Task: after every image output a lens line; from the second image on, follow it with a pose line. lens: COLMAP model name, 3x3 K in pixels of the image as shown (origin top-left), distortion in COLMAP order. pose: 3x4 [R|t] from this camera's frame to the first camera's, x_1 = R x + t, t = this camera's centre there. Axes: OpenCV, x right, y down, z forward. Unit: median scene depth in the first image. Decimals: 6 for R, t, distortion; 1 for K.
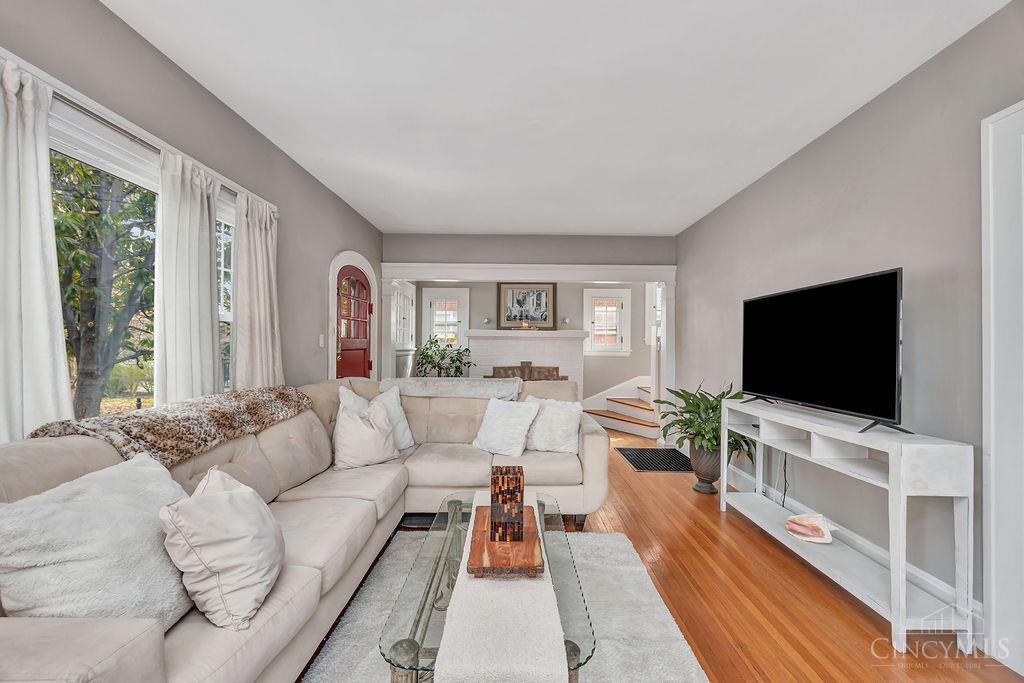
lens RADIAL K [[401.5, 0, 528.9], [0, 401.5, 345.0], [0, 0, 1]] dist [0.001029, 0.001222]
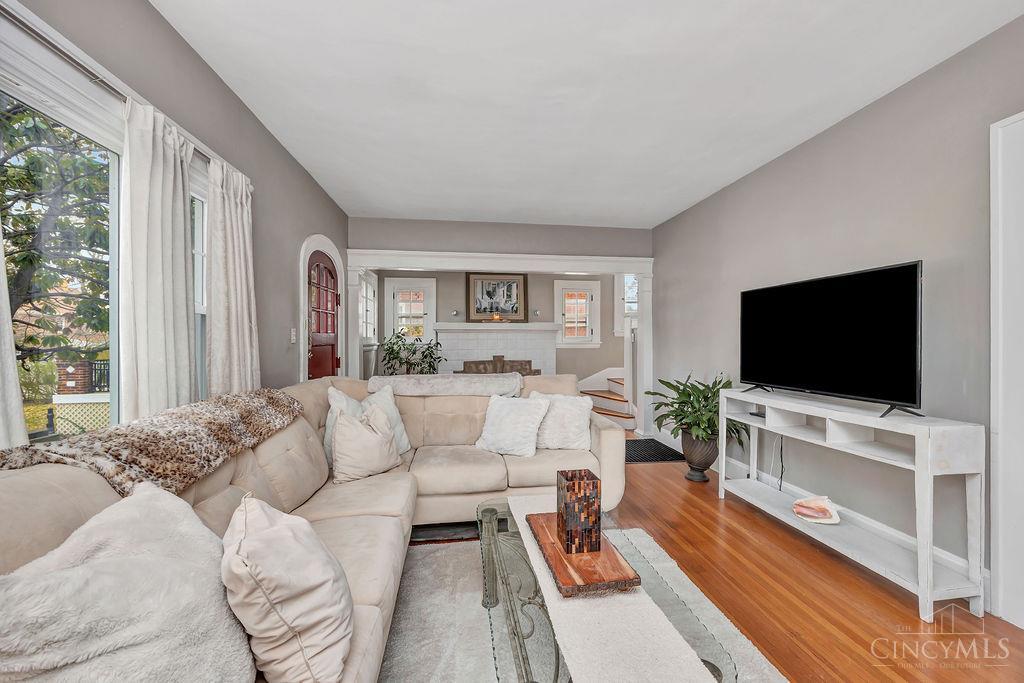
lens RADIAL K [[401.5, 0, 516.5], [0, 401.5, 341.0], [0, 0, 1]] dist [0.001029, 0.001222]
pose [[0.989445, -0.012165, 0.144398, -0.207080], [0.011065, 0.999903, 0.008422, -0.001203], [-0.144487, -0.006736, 0.989484, 0.076064]]
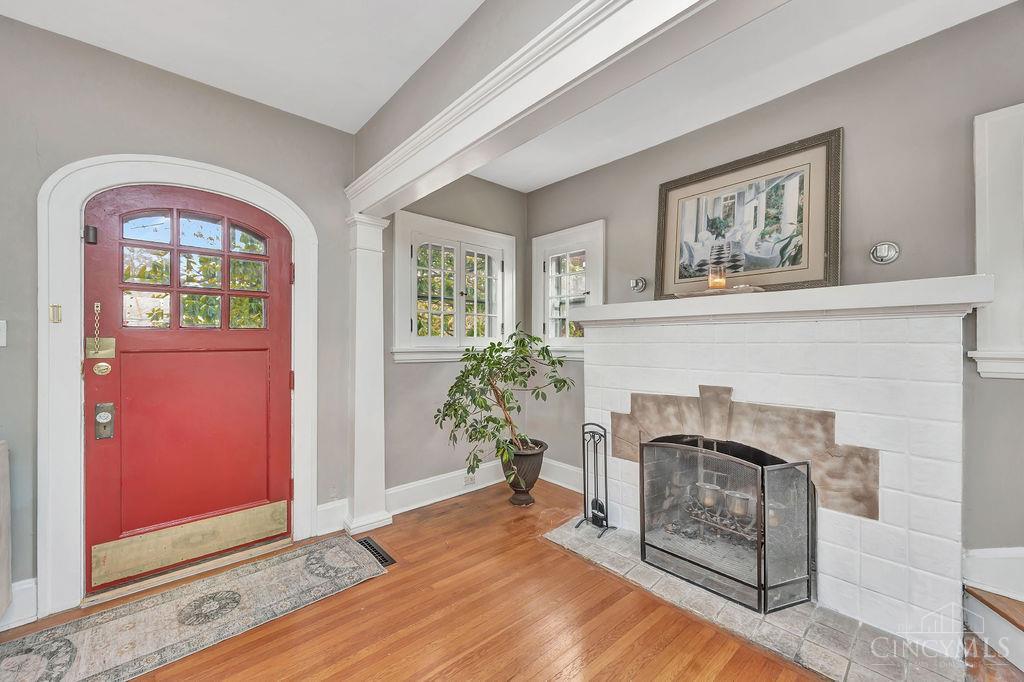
lens RADIAL K [[401.5, 0, 505.3], [0, 401.5, 342.0], [0, 0, 1]] dist [0.001029, 0.001222]
pose [[0.659310, -0.008760, -0.751820, 0.270356], [0.006733, 0.999961, -0.005746, 0.008432], [0.751841, -0.001274, 0.659343, 1.259534]]
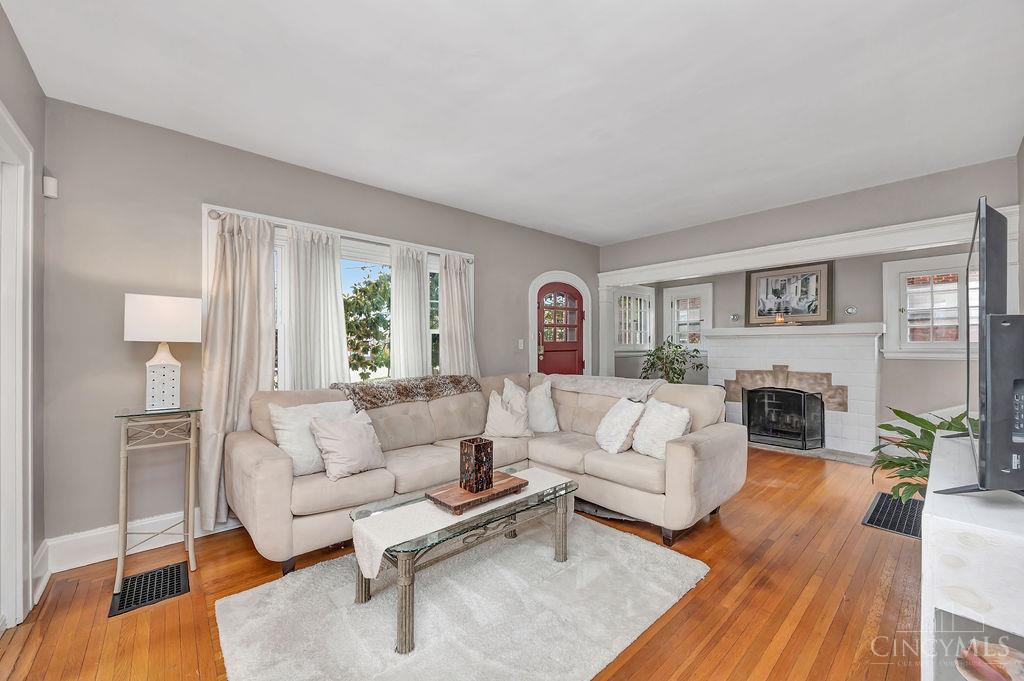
lens RADIAL K [[401.5, 0, 506.2], [0, 401.5, 347.2], [0, 0, 1]] dist [0.001029, 0.001222]
pose [[0.666898, -0.009389, -0.745089, 0.457637], [0.011322, 0.999933, -0.002466, 0.003006], [0.745063, -0.006791, 0.666960, 0.084773]]
